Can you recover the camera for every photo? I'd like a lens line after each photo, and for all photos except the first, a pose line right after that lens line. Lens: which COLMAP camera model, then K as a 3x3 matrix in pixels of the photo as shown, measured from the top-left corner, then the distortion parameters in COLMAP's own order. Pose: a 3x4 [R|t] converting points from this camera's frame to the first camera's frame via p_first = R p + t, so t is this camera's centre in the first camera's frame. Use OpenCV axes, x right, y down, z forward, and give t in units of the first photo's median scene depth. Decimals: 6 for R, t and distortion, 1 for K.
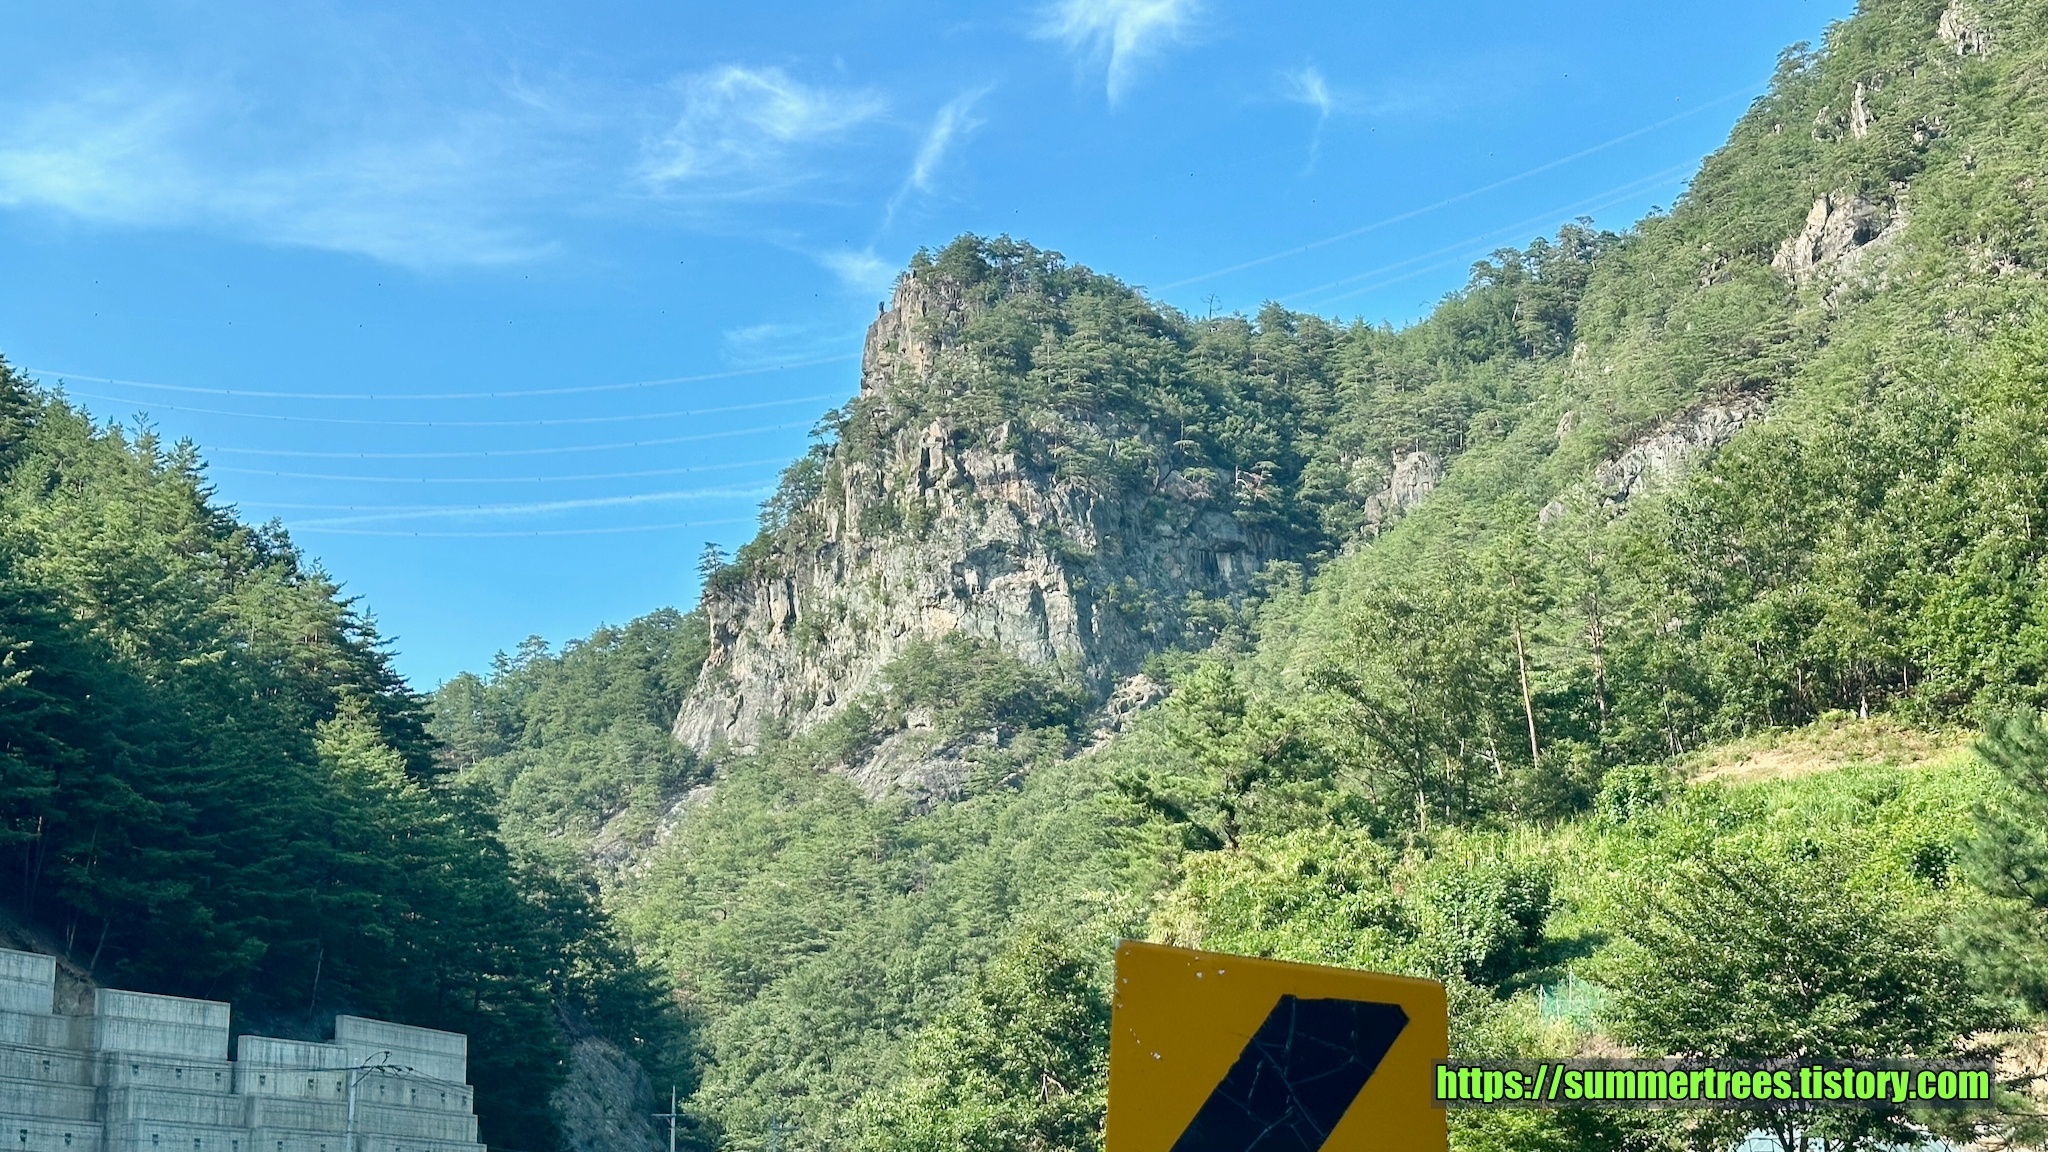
lens RADIAL K [[2865.3, 0, 1024.0], [0, 2865.3, 576.0], [0, 0, 1]] dist [0.151539, 0.000274]
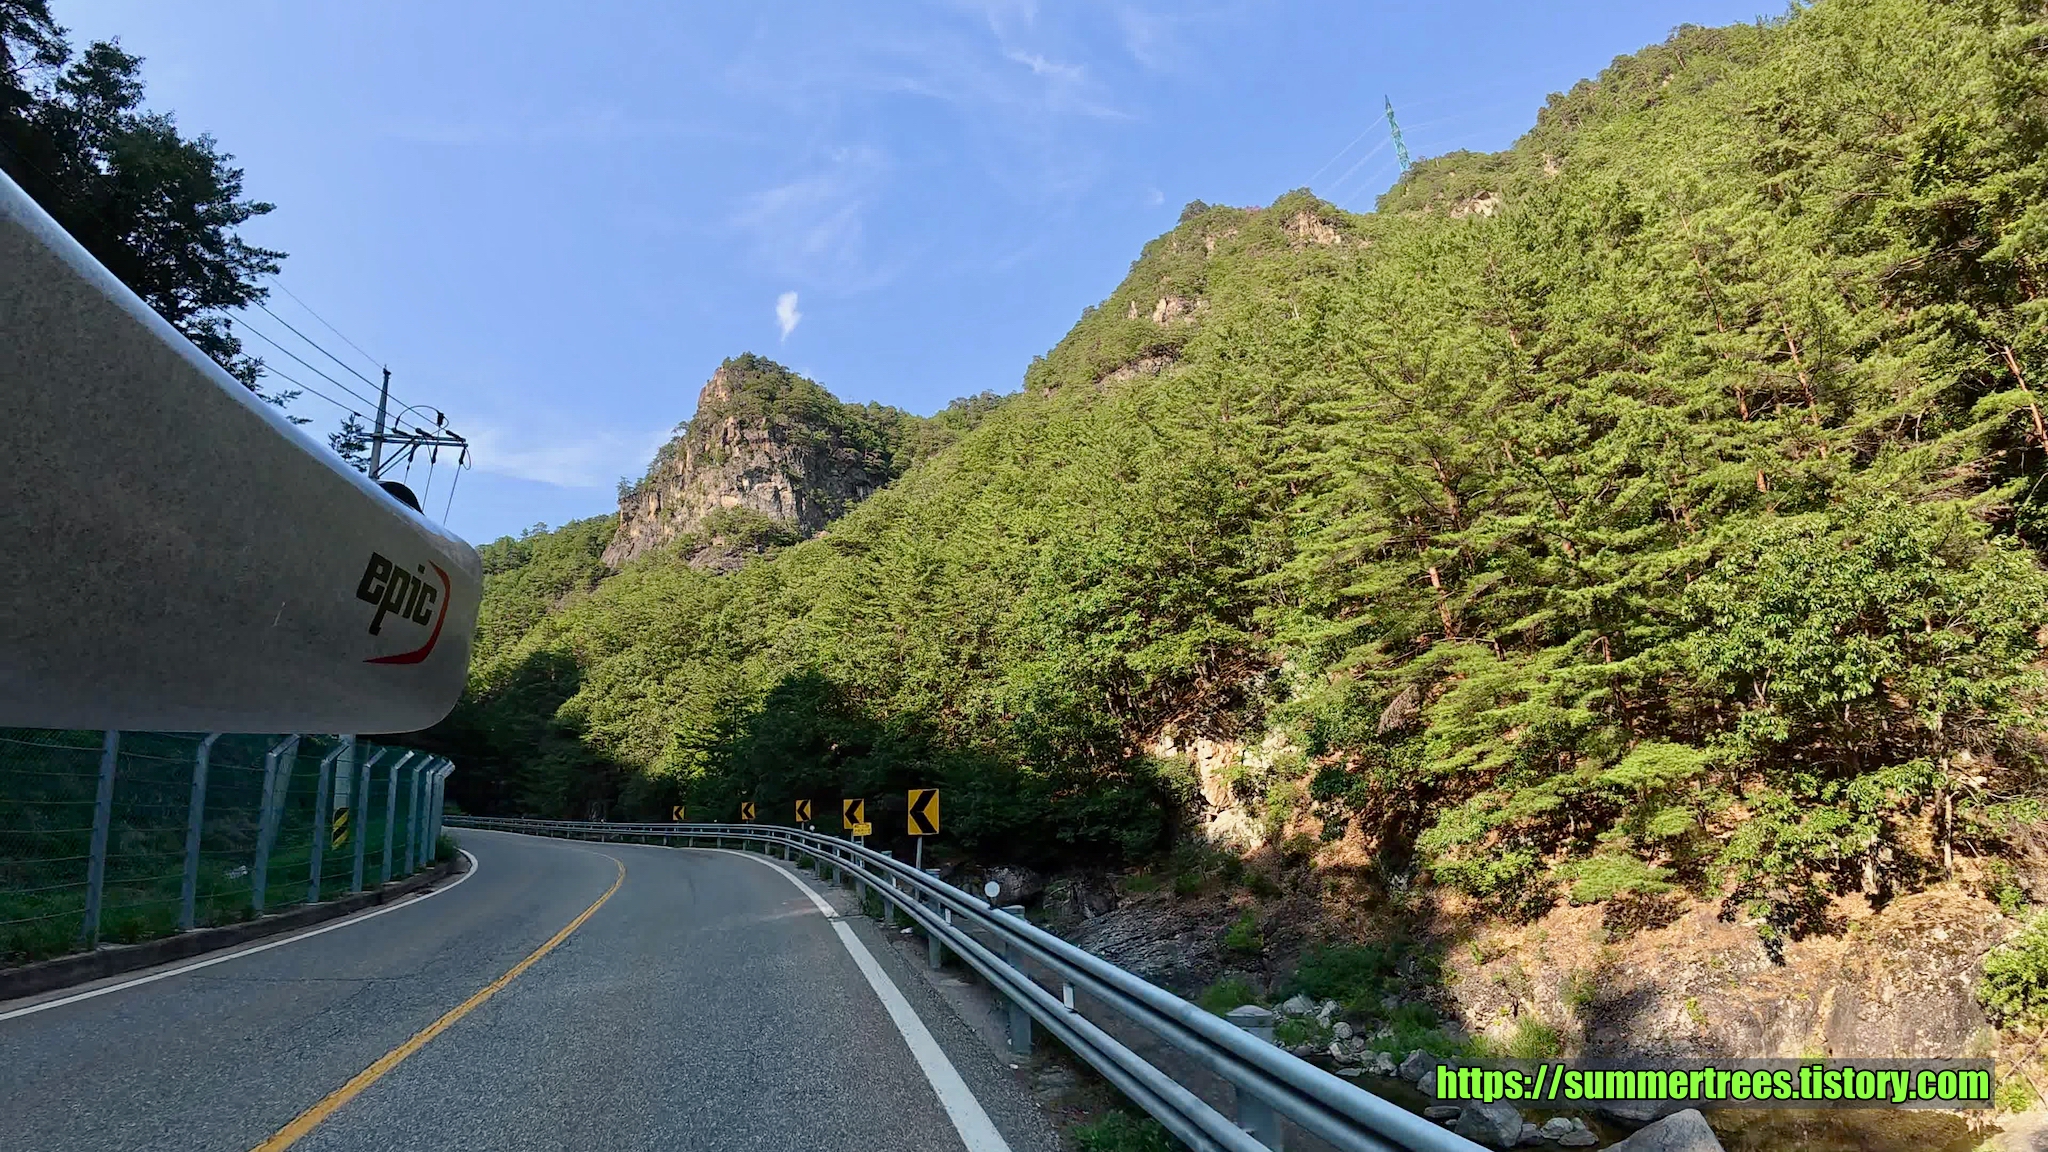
lens RADIAL K [[853.3, 0, 1024.0], [0, 853.3, 576.0], [0, 0, 1]] dist [-0.117119, 0.000001]
pose [[0.948643, 0.032395, 0.314687, -0.016332], [-0.027511, 0.999422, -0.019951, 0.075212], [-0.315151, 0.010269, 0.948986, 0.330351]]
